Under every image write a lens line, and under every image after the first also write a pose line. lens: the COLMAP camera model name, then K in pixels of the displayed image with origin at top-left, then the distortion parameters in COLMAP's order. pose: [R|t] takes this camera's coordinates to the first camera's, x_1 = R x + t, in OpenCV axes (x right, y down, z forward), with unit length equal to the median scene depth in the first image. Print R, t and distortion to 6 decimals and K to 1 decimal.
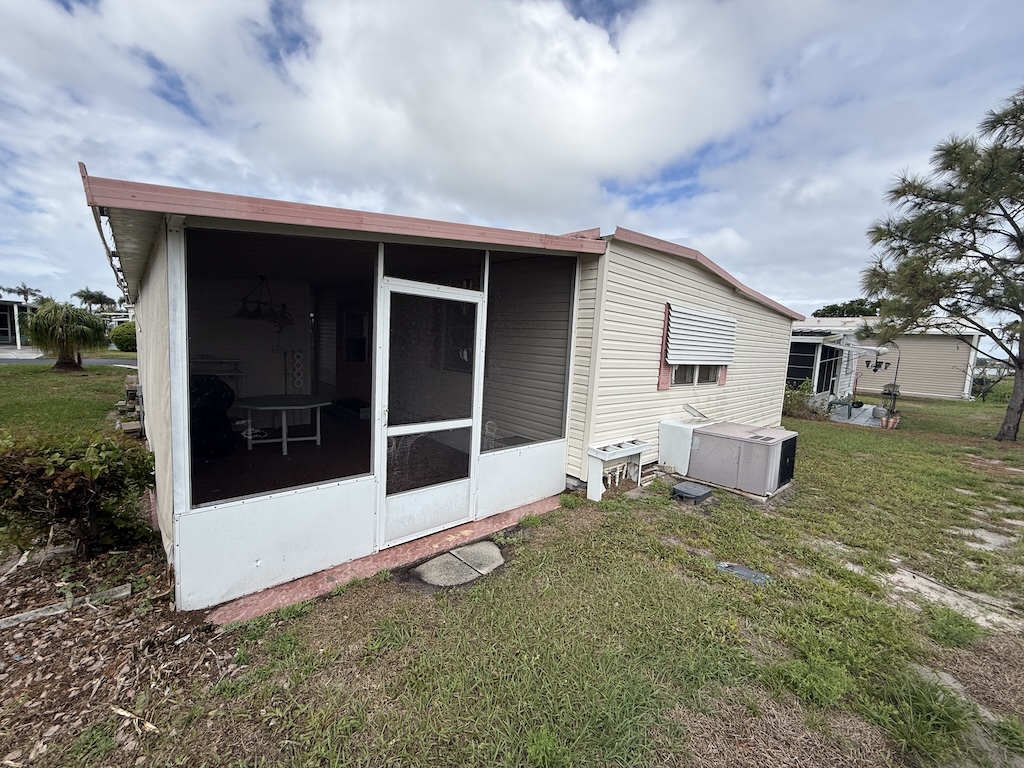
lens RADIAL K [[407.4, 0, 509.0], [0, 407.4, 383.9], [0, 0, 1]] dist [-0.000355, 0.000336]
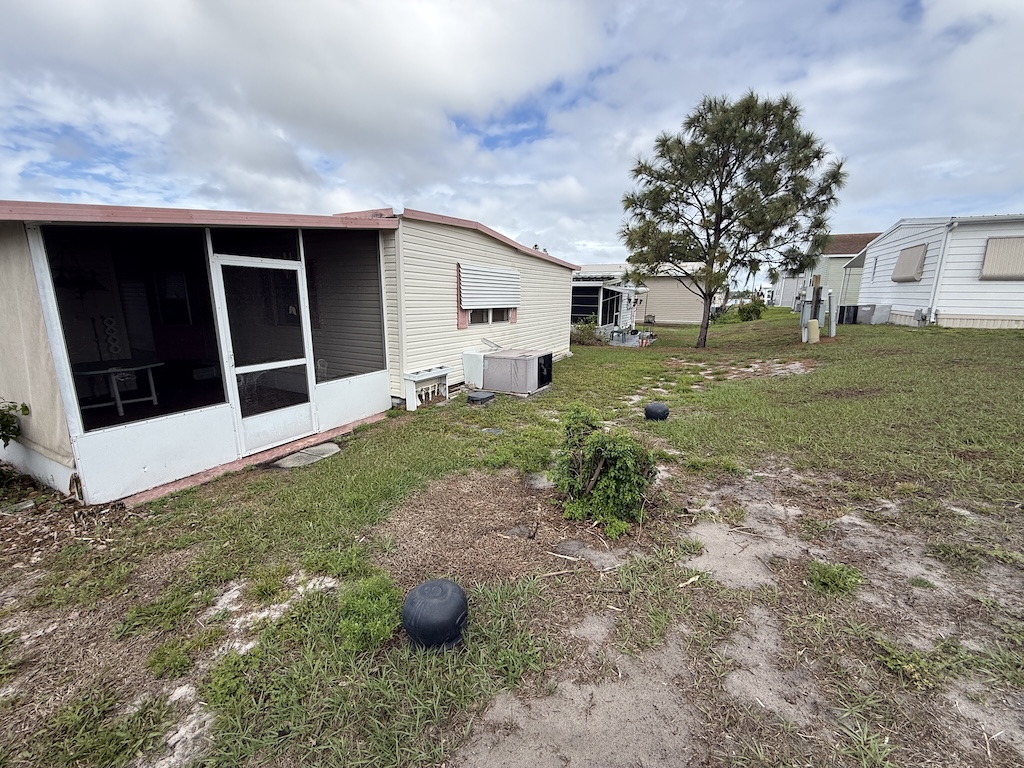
lens RADIAL K [[407.4, 0, 509.0], [0, 407.4, 383.9], [0, 0, 1]] dist [-0.000355, 0.000336]
pose [[0.939263, -0.114481, 0.323540, 0.080540], [0.074756, 0.988335, 0.132688, 0.034739], [-0.334956, -0.100442, 0.936865, -0.412602]]
